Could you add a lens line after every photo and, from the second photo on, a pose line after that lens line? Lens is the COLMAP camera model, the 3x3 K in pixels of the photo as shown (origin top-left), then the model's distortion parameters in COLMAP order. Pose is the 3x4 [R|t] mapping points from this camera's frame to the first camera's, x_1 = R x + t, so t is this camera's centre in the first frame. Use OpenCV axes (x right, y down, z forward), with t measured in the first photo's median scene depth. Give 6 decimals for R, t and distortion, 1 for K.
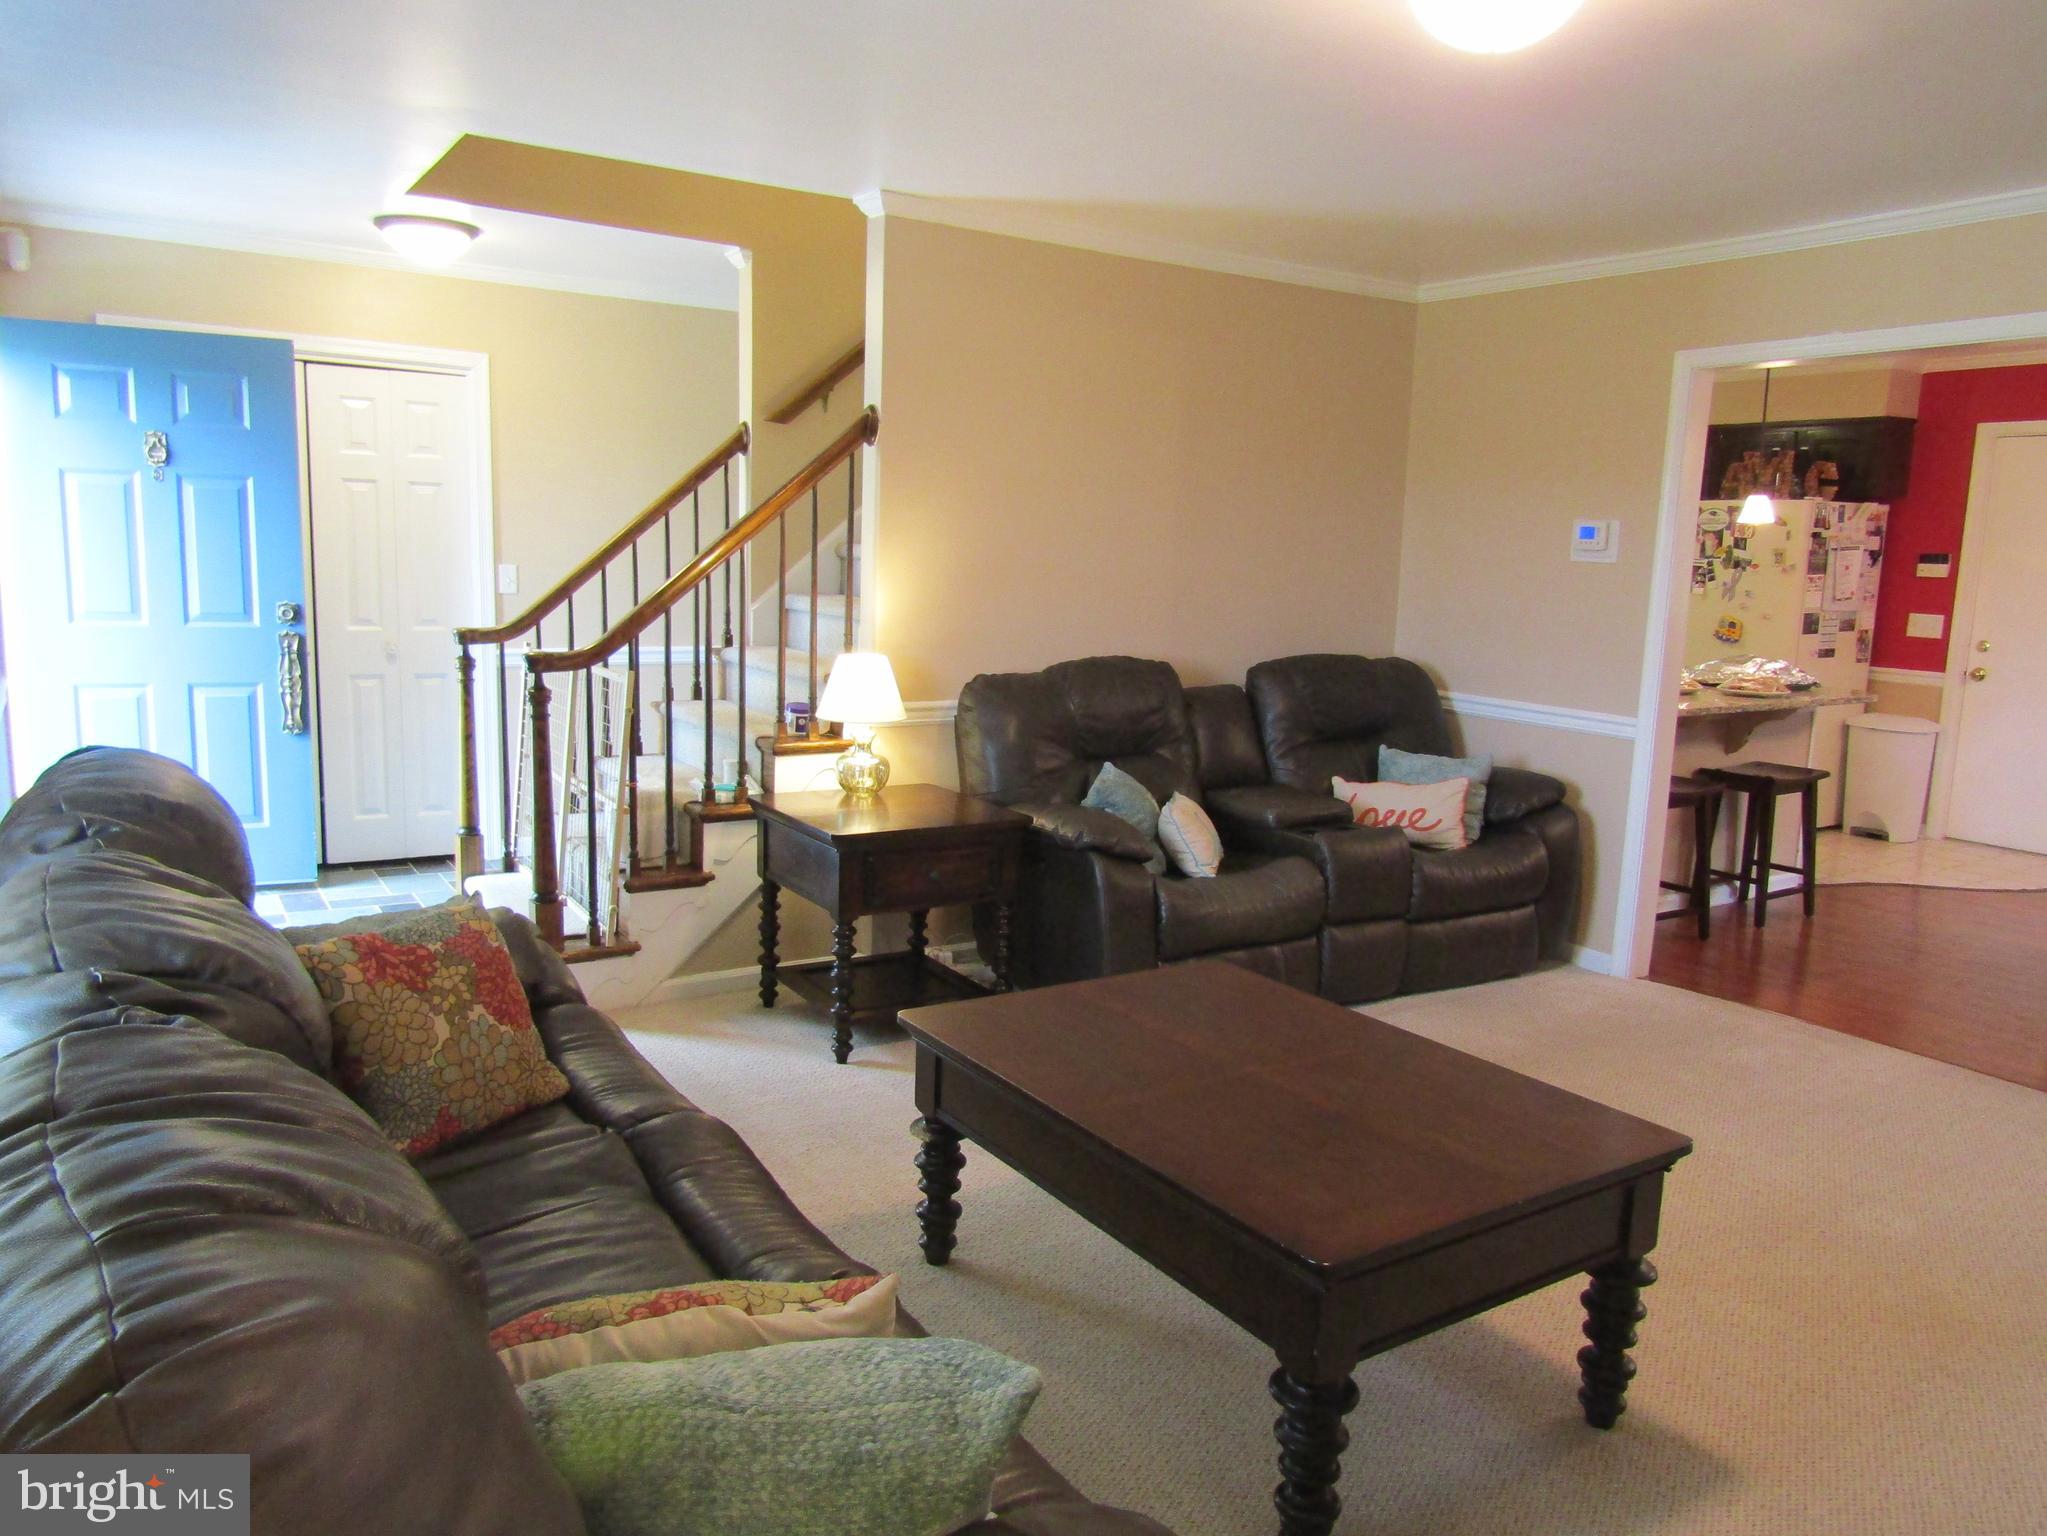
lens RADIAL K [[1452.9, 0, 1023.5], [0, 1452.9, 768.0], [0, 0, 1]] dist [-0.015856, 0.001604]
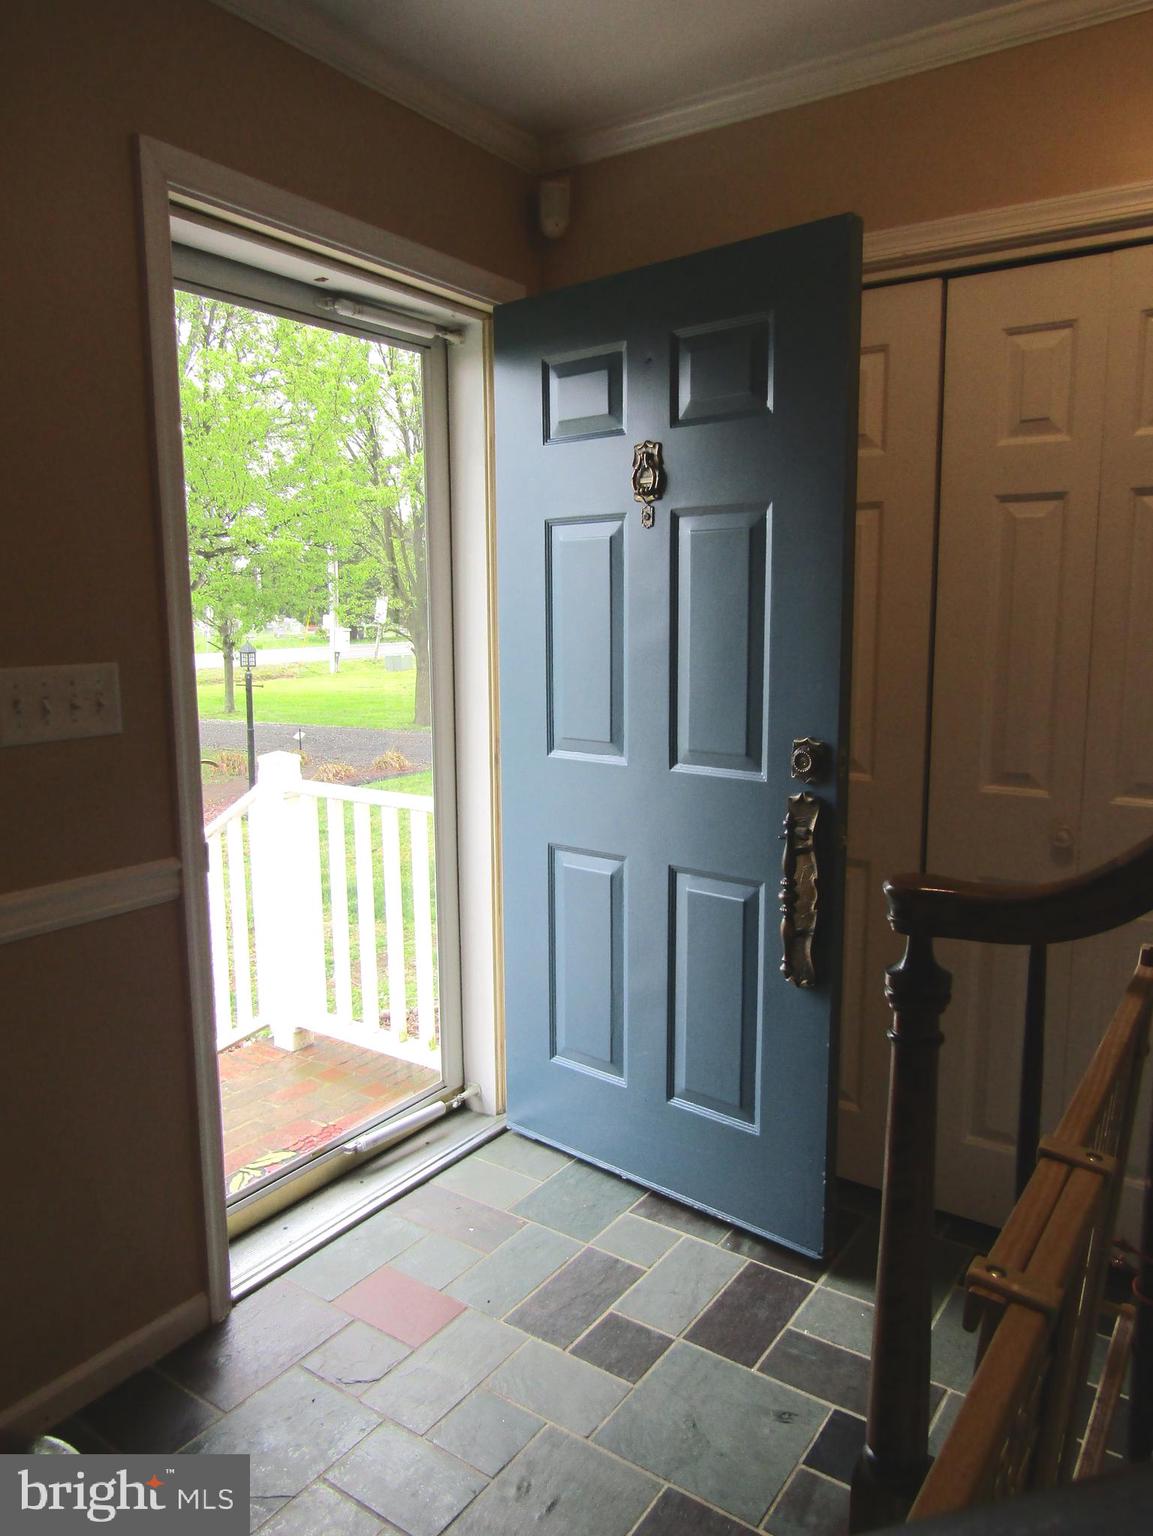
lens RADIAL K [[1090.2, 0, 576.5], [0, 1090.2, 768.0], [0, 0, 1]] dist [-0.015856, 0.001604]
pose [[0.390381, 0.100470, -0.915155, -0.186848], [-0.121122, 0.990992, 0.057129, -0.119974], [0.912651, 0.088544, 0.399034, 0.788020]]
